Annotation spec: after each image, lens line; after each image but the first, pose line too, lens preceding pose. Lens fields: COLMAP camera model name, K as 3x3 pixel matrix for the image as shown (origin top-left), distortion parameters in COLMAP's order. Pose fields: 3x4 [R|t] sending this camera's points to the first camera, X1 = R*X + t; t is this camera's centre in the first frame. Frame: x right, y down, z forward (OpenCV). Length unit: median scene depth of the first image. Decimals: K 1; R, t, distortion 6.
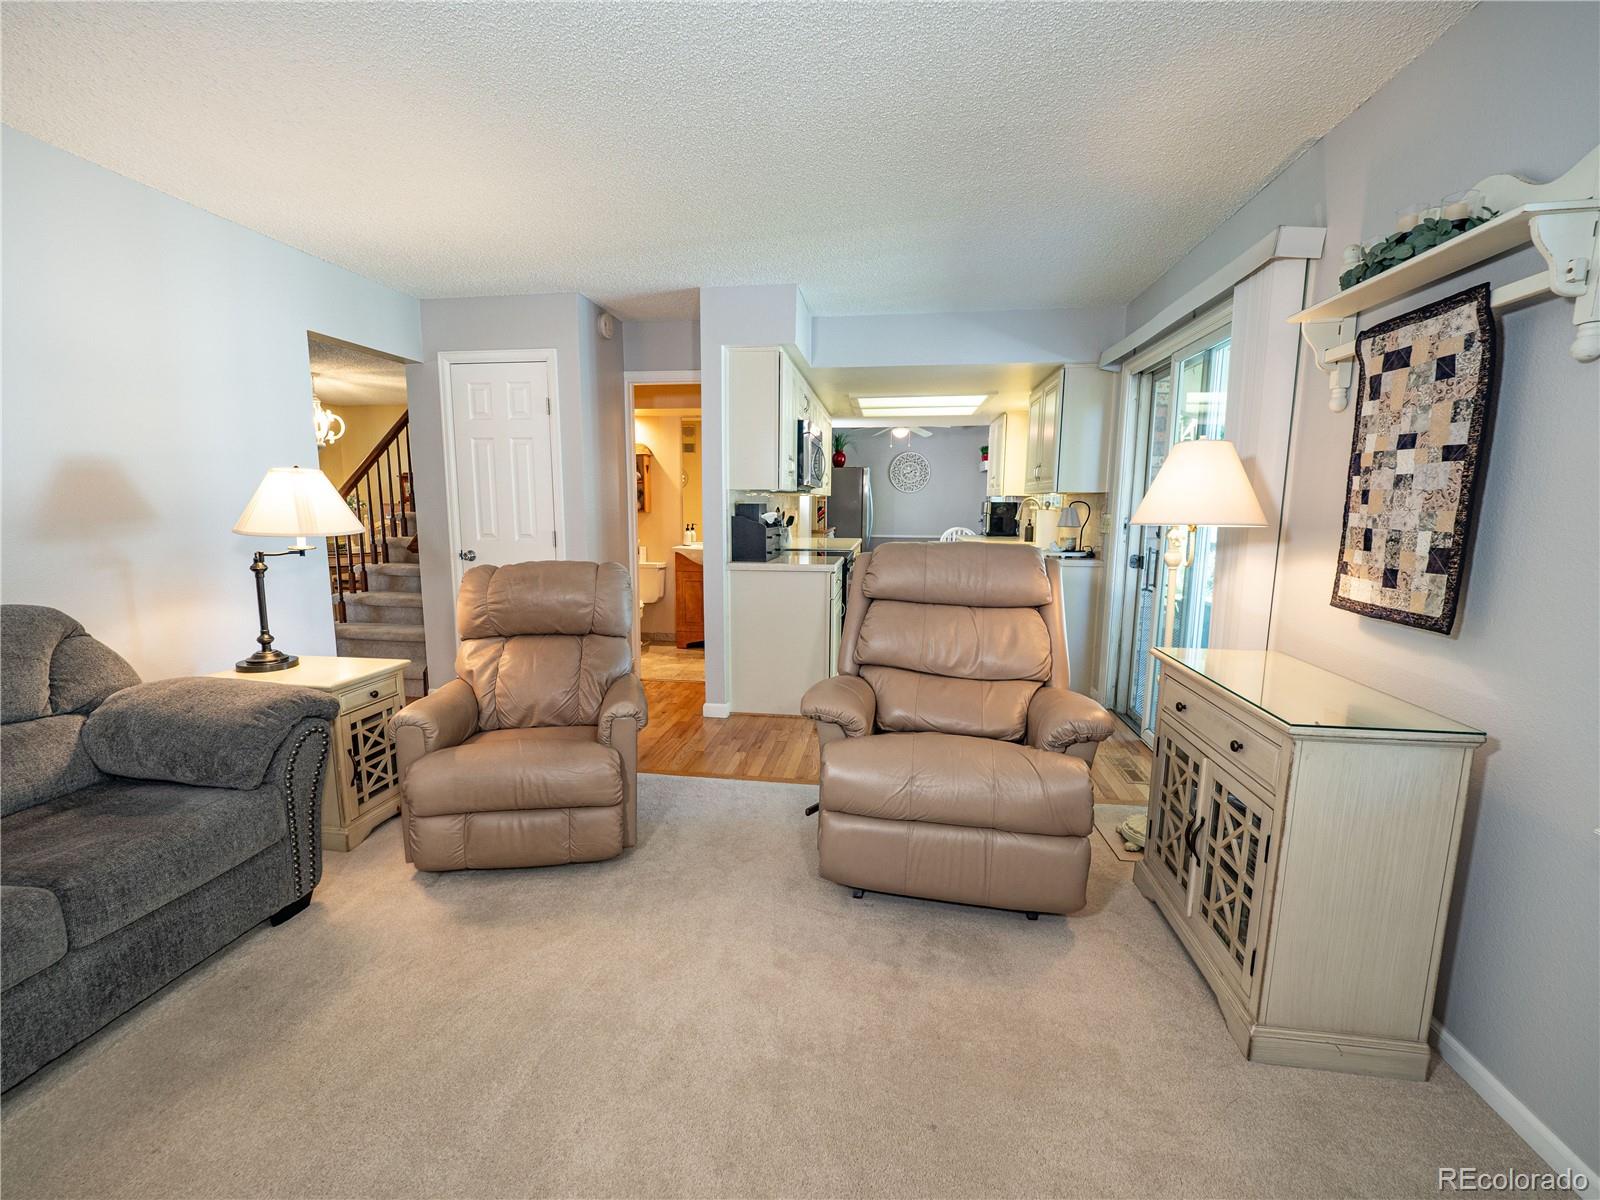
lens RADIAL K [[690.4, 0, 785.0], [0, 690.4, 604.7], [0, 0, 1]] dist [-0.007221, 0.001658]
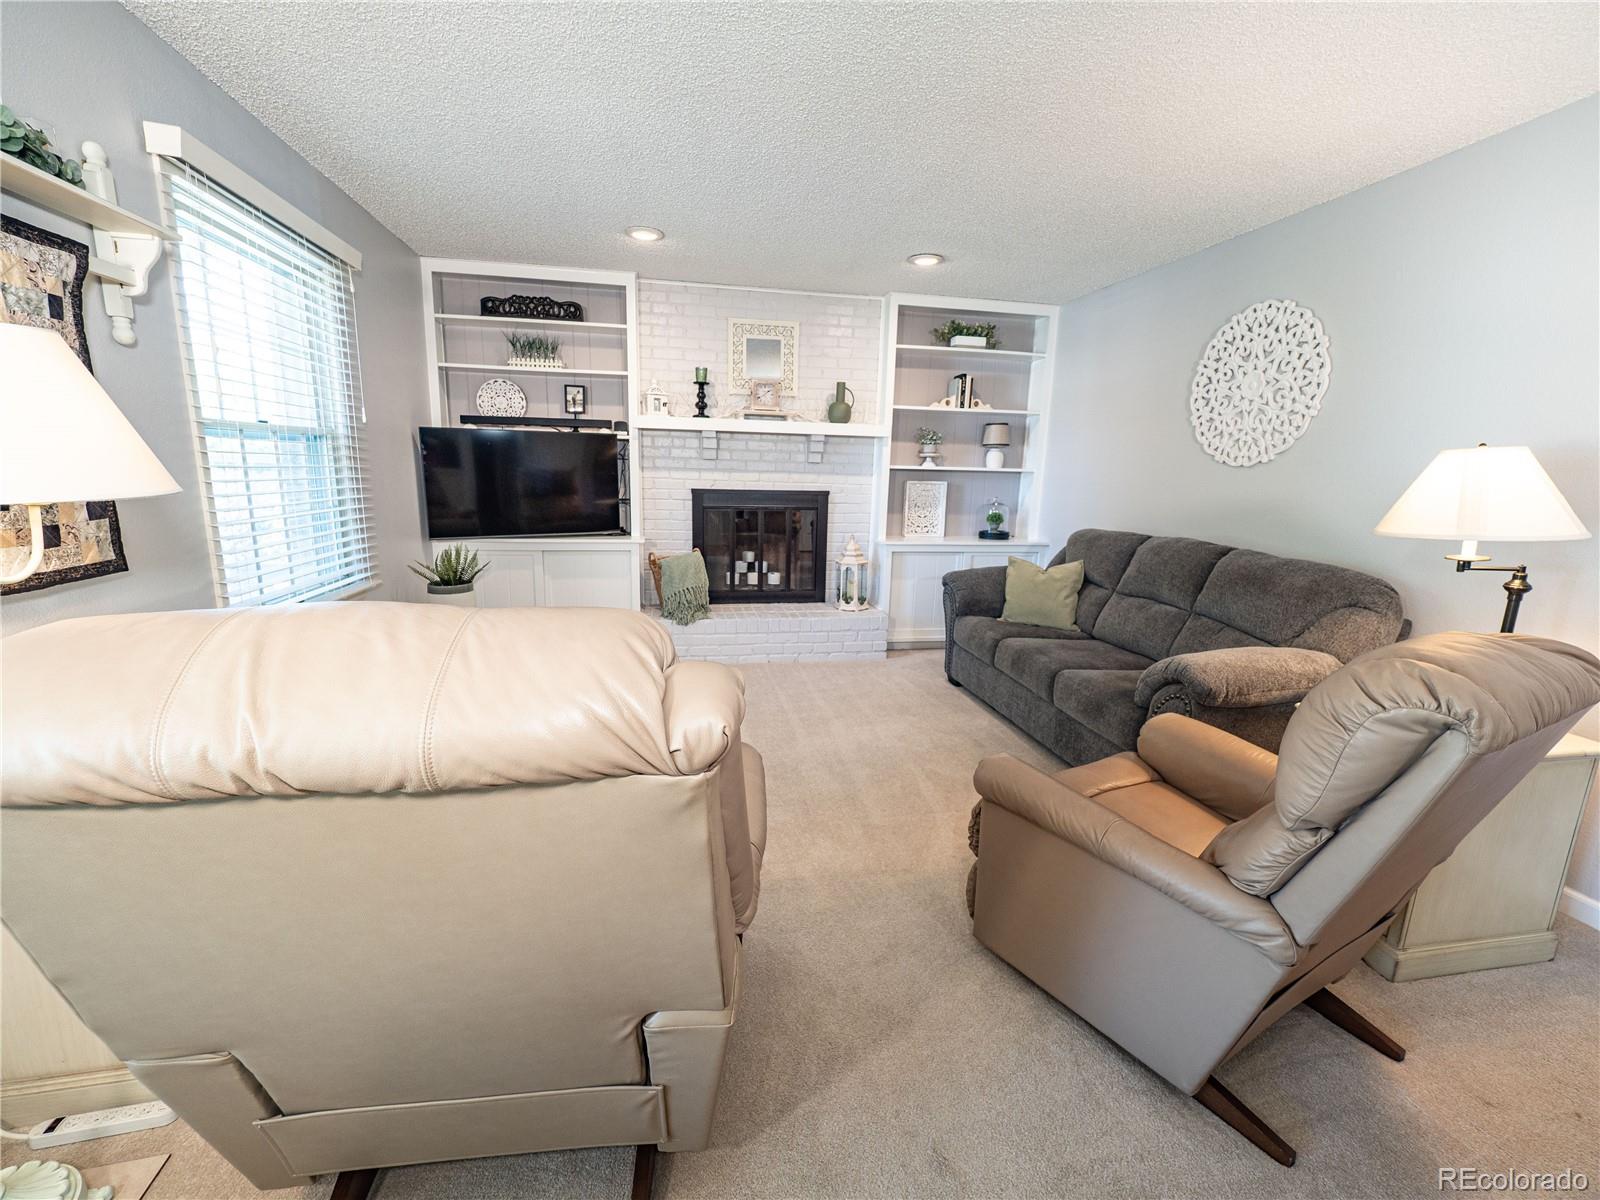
lens RADIAL K [[690.4, 0, 796.8], [0, 690.4, 601.0], [0, 0, 1]] dist [-0.007221, 0.001658]
pose [[-0.942250, 0.032774, -0.333303, 0.302088], [-0.081644, 0.942698, 0.323504, -0.336565], [0.324806, 0.332034, -0.885581, 2.218260]]
